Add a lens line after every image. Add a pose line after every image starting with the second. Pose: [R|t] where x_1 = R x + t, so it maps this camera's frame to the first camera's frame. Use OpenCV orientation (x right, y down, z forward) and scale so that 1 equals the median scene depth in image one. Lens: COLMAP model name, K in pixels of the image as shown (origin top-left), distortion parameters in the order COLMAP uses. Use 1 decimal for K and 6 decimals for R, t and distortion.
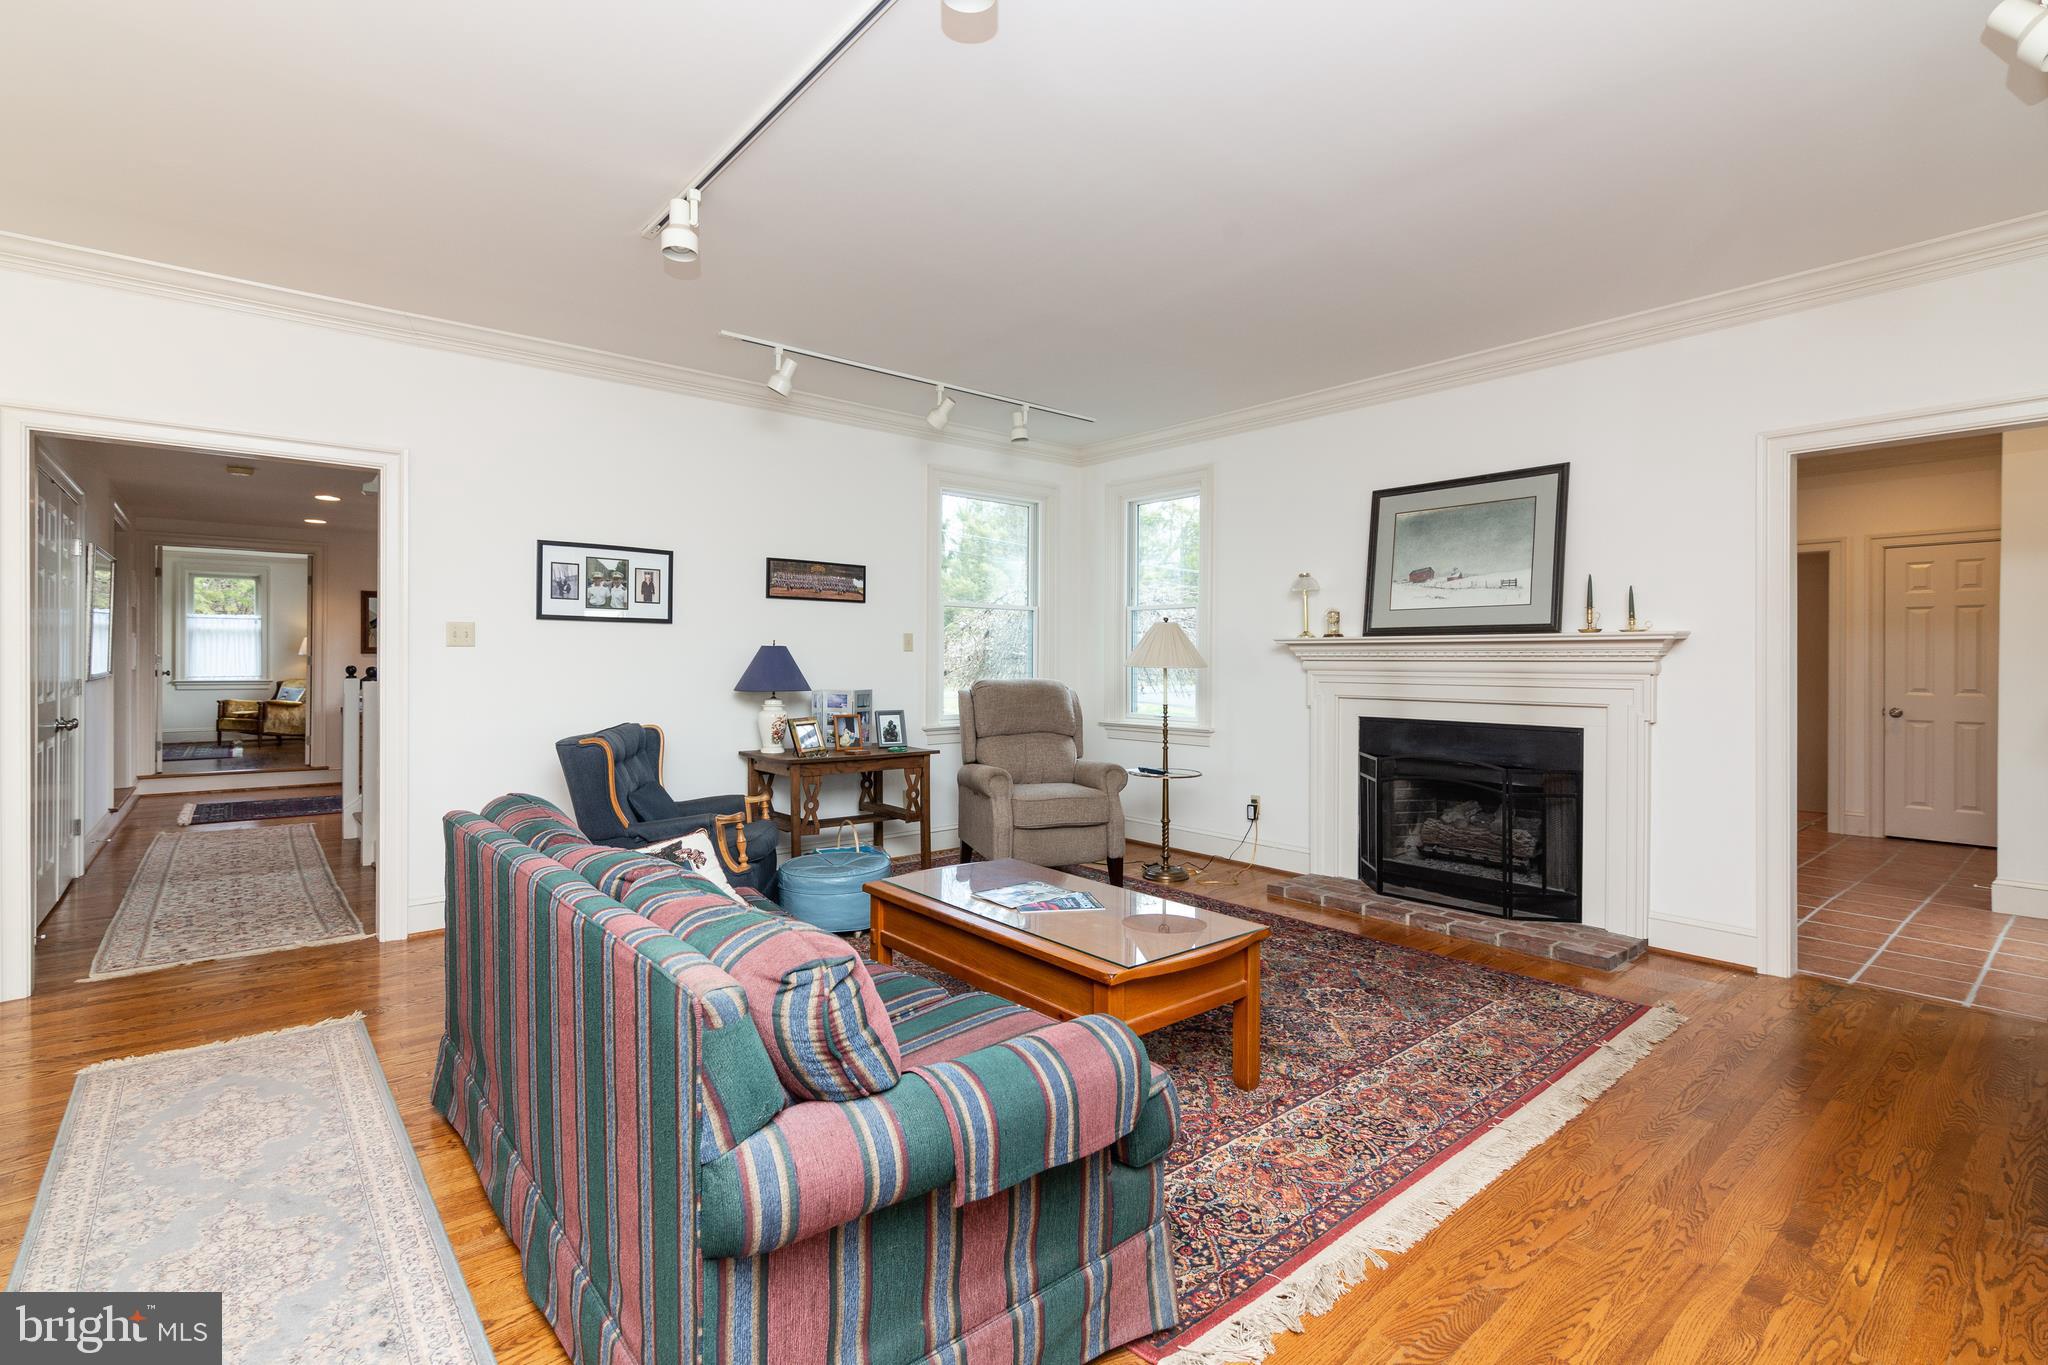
lens RADIAL K [[935.2, 0, 1023.8], [0, 935.2, 664.1], [0, 0, 1]] dist [-0.001090, -0.000077]
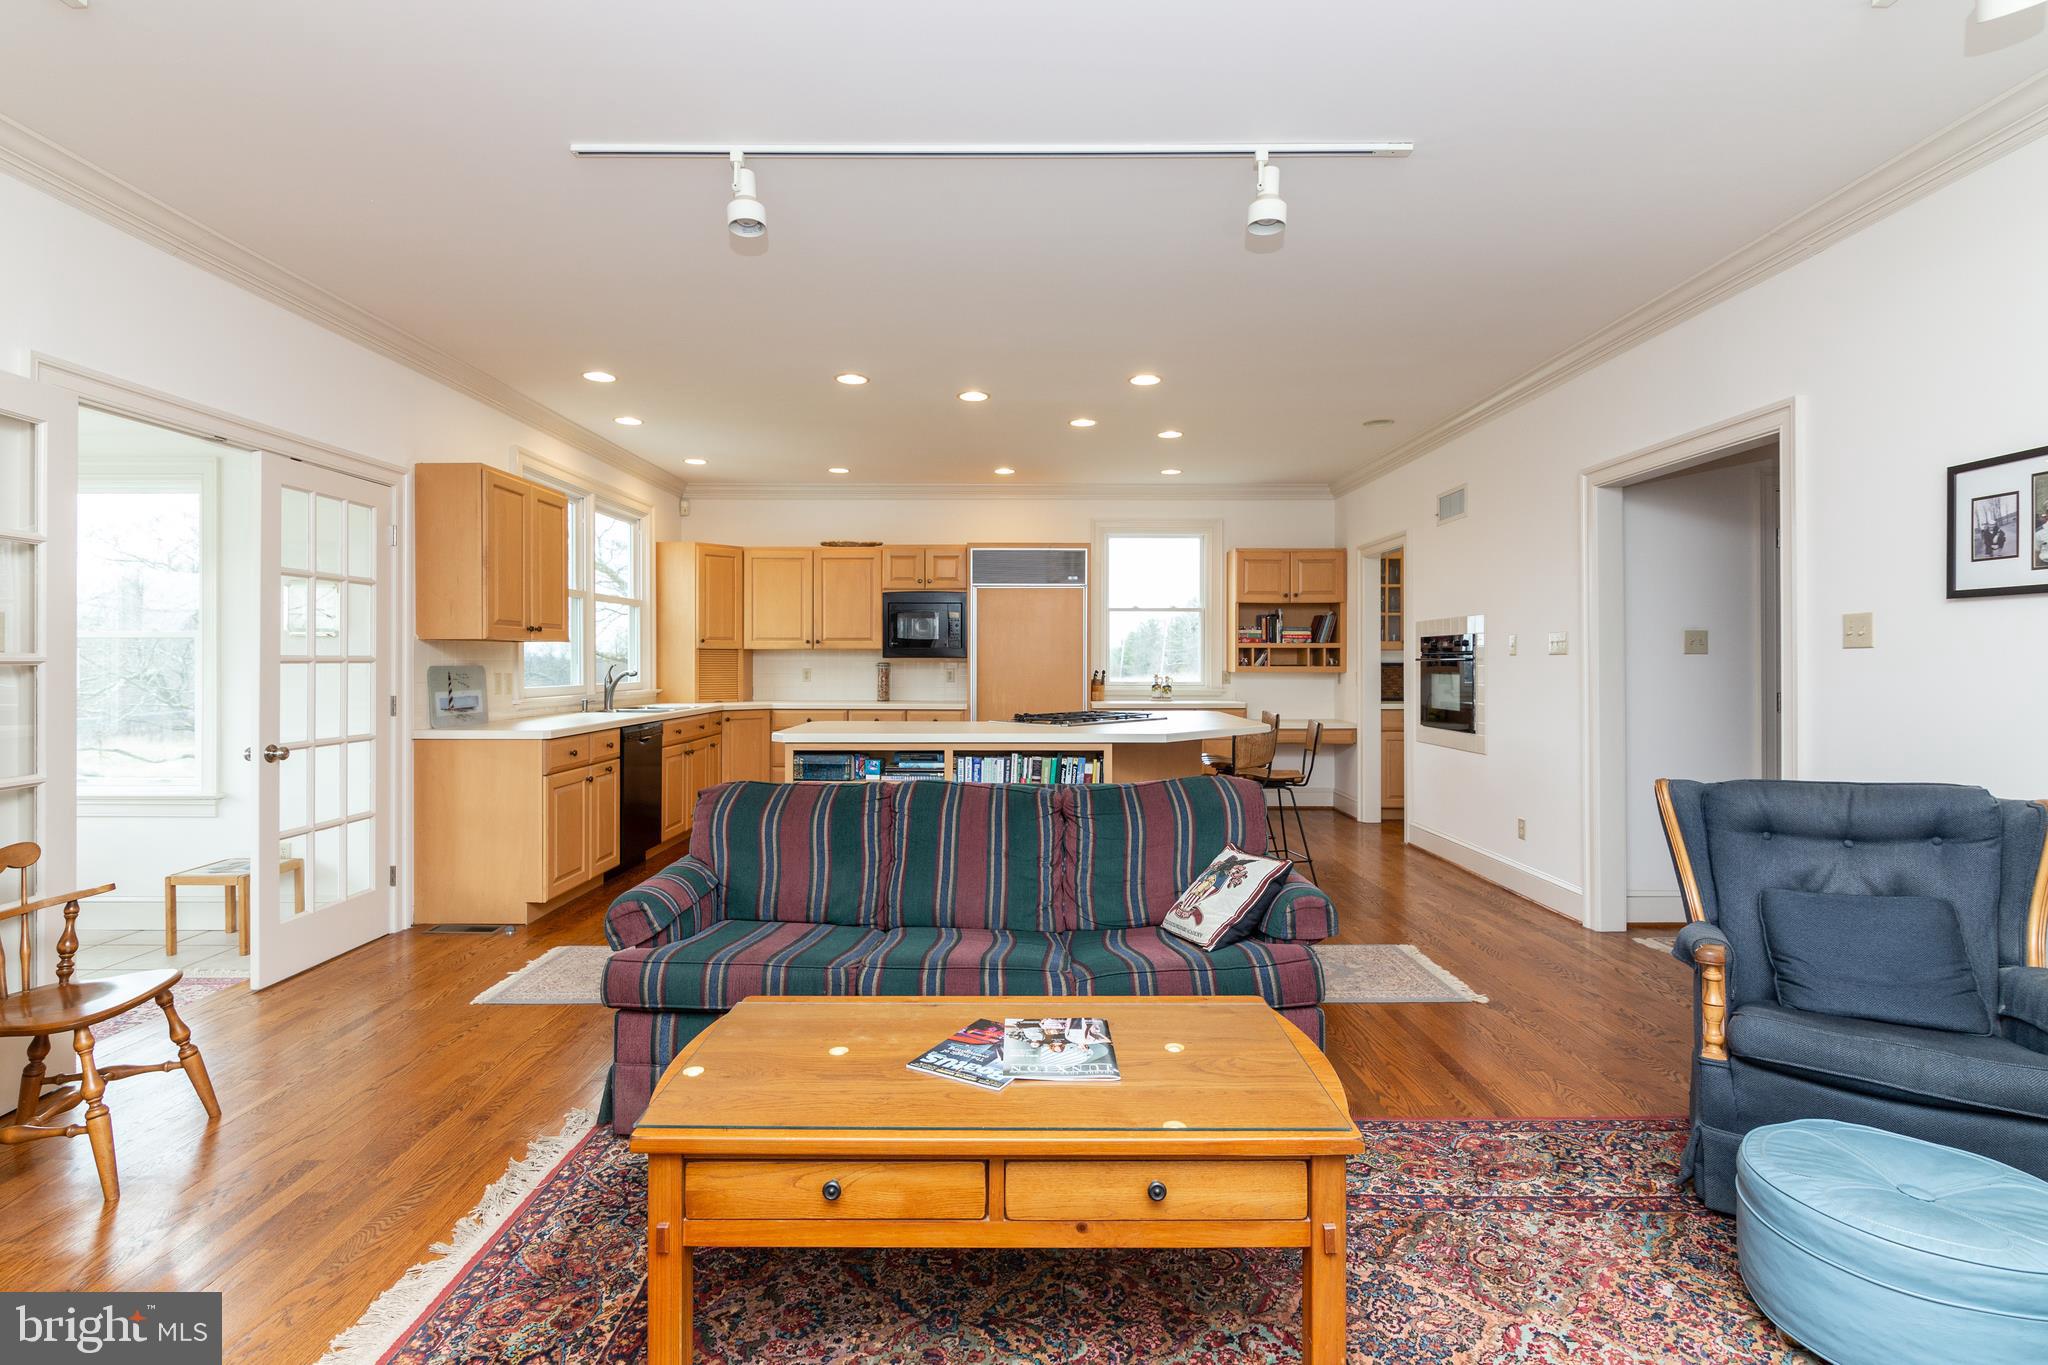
lens RADIAL K [[949.4, 0, 1014.7], [0, 949.4, 660.6], [0, 0, 1]] dist [-0.000704, -0.000145]
pose [[-0.648045, -0.007635, -0.761564, 0.328229], [-0.005494, 0.999971, -0.005350, -0.001792], [0.761583, 0.000717, -0.648067, 0.920937]]
